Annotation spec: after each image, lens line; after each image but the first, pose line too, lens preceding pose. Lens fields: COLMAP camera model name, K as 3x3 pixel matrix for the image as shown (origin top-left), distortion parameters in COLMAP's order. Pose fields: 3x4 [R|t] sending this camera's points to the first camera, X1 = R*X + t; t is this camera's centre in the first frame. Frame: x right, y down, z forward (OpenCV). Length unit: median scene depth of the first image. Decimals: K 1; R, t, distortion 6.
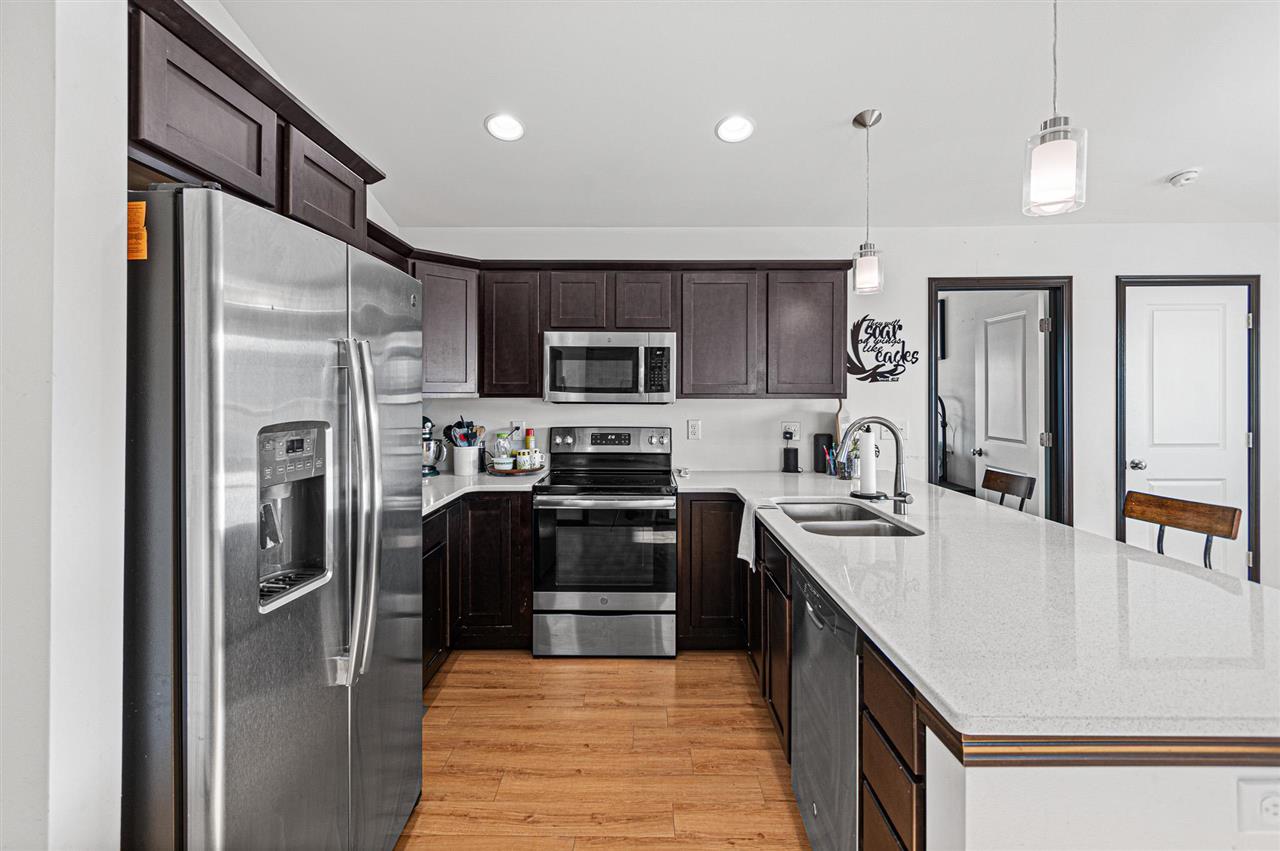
lens RADIAL K [[578.5, 0, 636.4], [0, 578.5, 392.3], [0, 0, 1]] dist [0.002010, 0.000011]
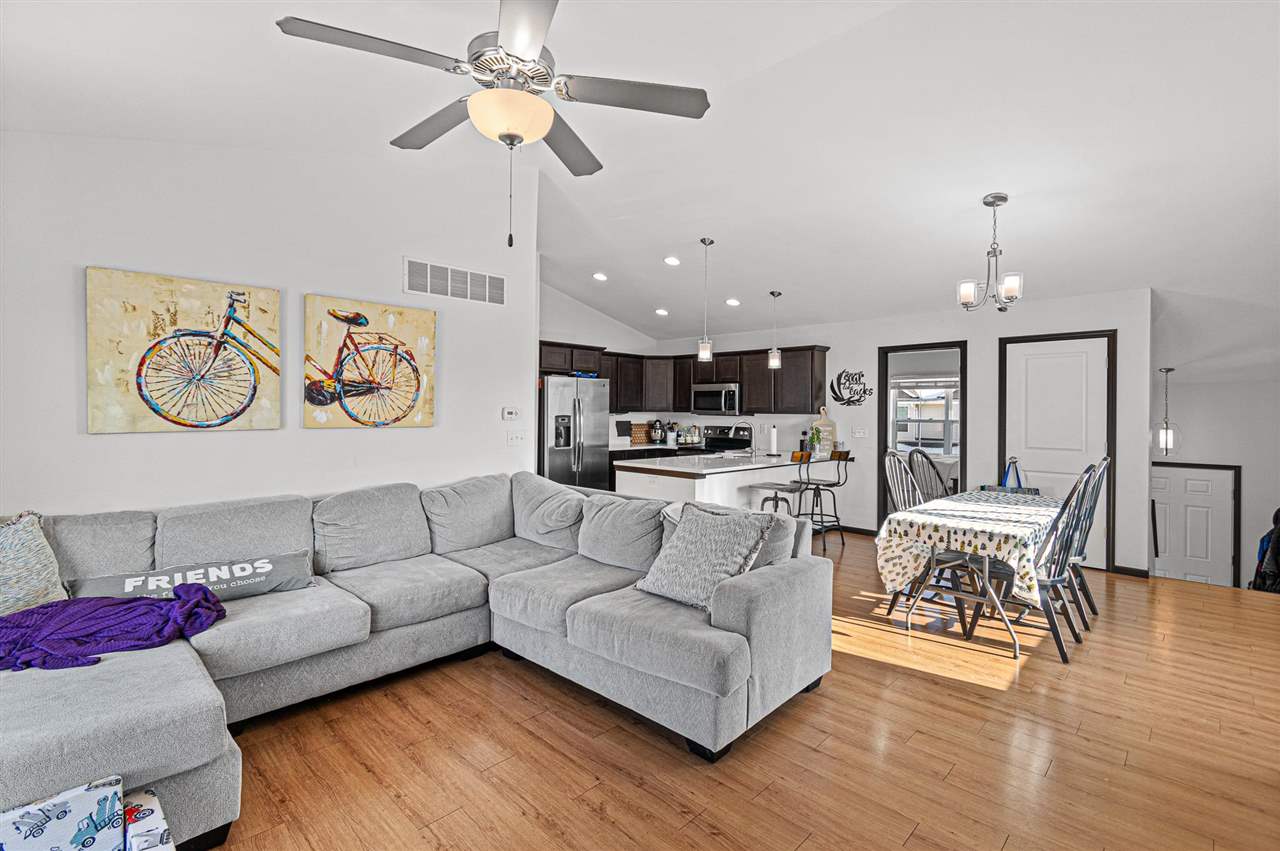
lens RADIAL K [[582.0, 0, 643.7], [0, 582.0, 411.1], [0, 0, 1]] dist [0.001740, 0.000199]
pose [[0.728269, 0.007574, -0.685250, 1.304291], [-0.006289, 0.999971, 0.004368, -0.005466], [0.685263, 0.001128, 0.728295, -0.858571]]
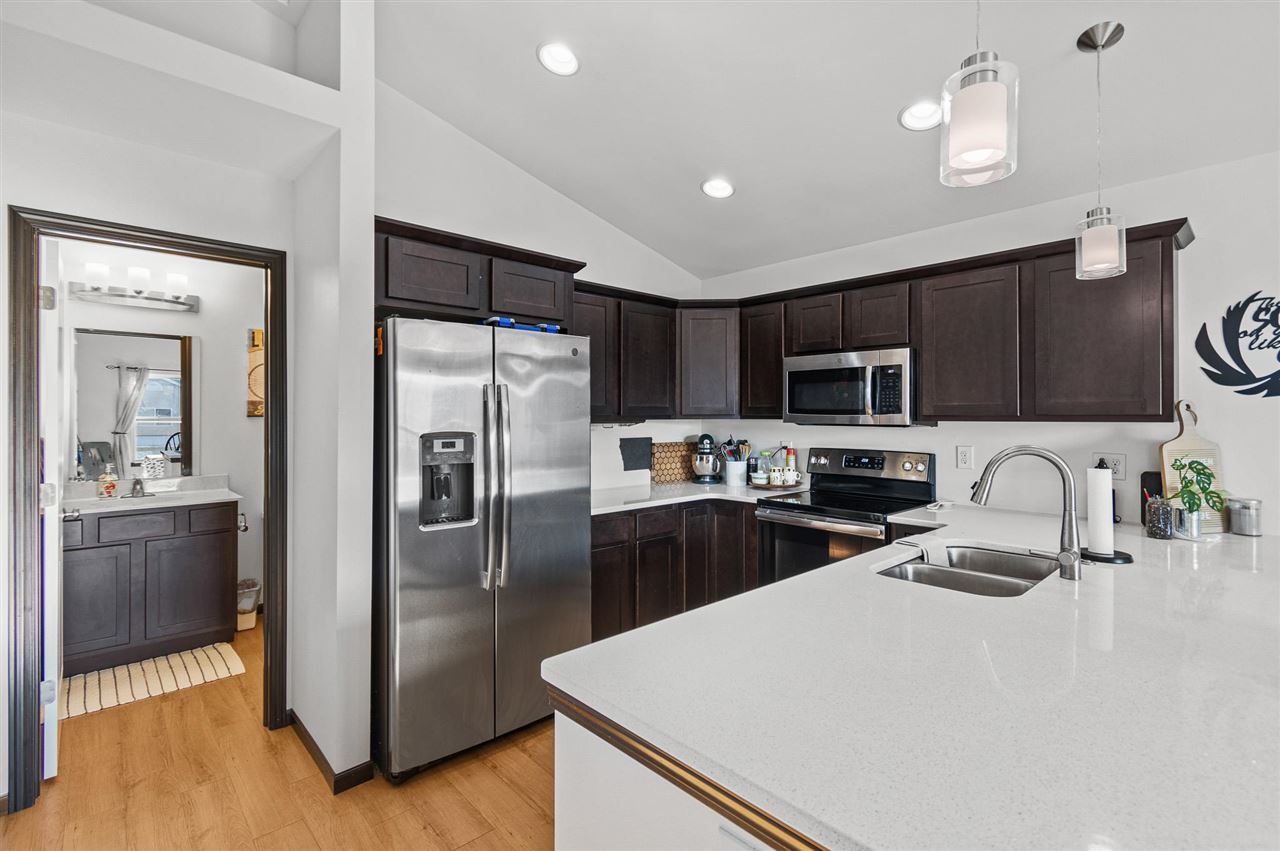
lens RADIAL K [[582.0, 0, 643.7], [0, 582.0, 411.1], [0, 0, 1]] dist [0.001740, 0.000199]
pose [[0.688899, -0.007072, -0.724823, 0.430726], [0.004150, 0.999974, -0.005813, -0.000653], [0.724846, 0.000997, 0.688910, 0.066056]]
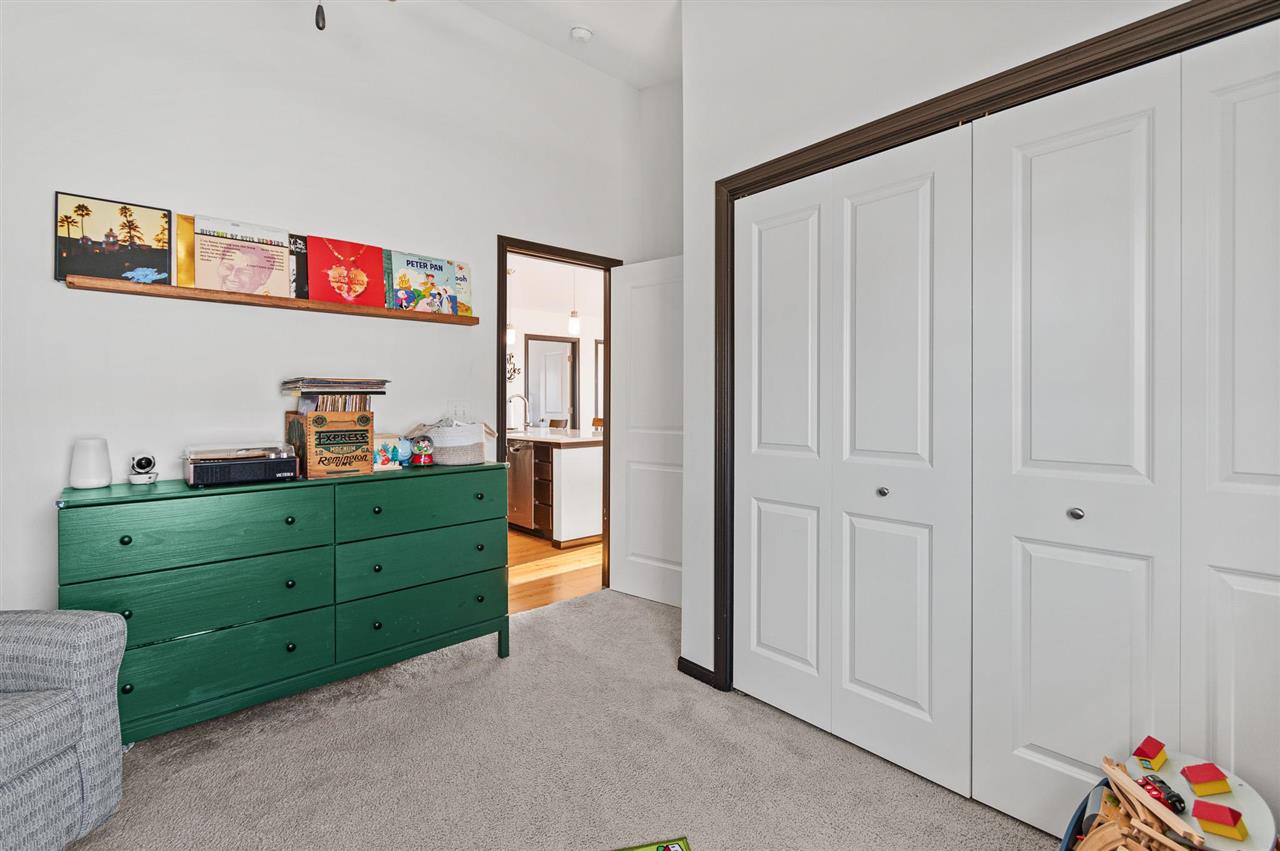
lens RADIAL K [[582.0, 0, 643.7], [0, 582.0, 411.1], [0, 0, 1]] dist [0.001740, 0.000199]
pose [[0.733939, -0.010437, 0.679135, -0.670032], [-0.002056, 0.999843, 0.017588, 0.049369], [-0.679212, -0.014305, 0.733803, -0.922754]]
